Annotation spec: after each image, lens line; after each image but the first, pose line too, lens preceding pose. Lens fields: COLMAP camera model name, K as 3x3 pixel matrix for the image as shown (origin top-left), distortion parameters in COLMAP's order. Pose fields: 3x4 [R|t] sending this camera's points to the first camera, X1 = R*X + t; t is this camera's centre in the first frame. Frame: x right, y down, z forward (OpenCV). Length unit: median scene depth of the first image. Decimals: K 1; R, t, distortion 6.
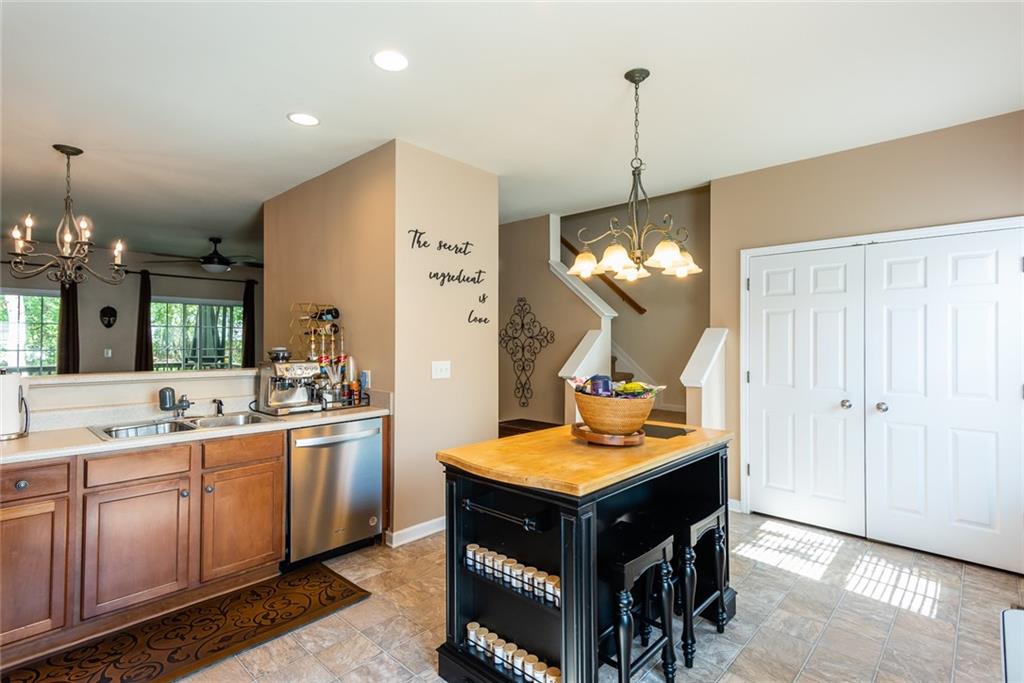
lens RADIAL K [[493.8, 0, 508.3], [0, 493.8, 333.9], [0, 0, 1]] dist [0.000250, -0.000140]
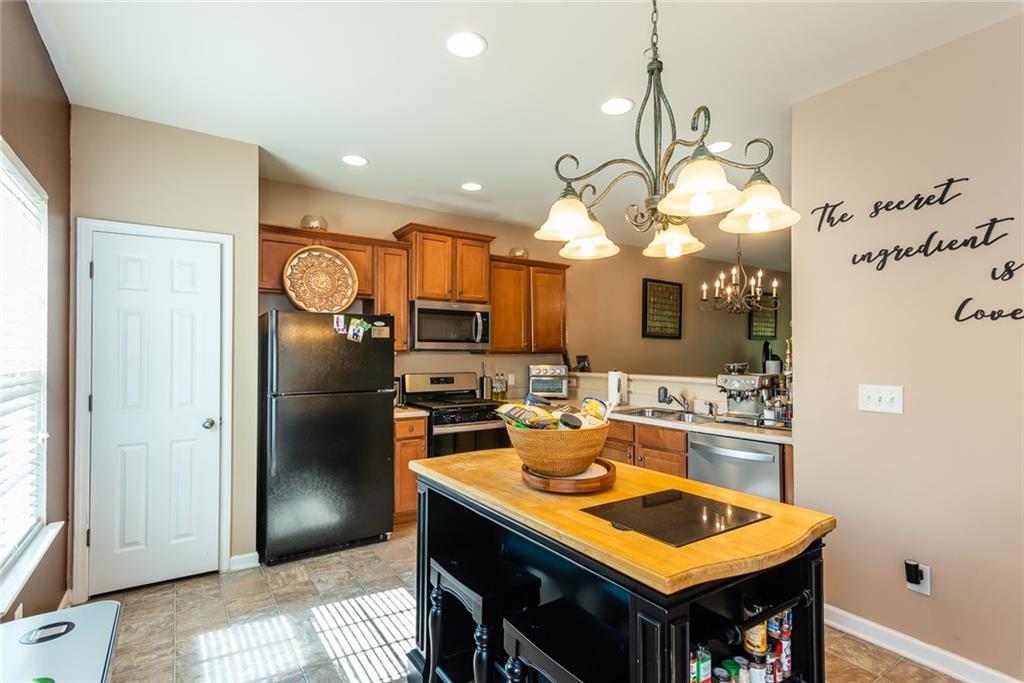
lens RADIAL K [[493.8, 0, 508.4], [0, 493.8, 347.3], [0, 0, 1]] dist [0.000250, -0.000140]
pose [[-0.242028, -0.018394, -0.970095, 0.615222], [0.003447, 0.999798, -0.019817, 0.015908], [0.970263, -0.008140, -0.241915, 0.683110]]
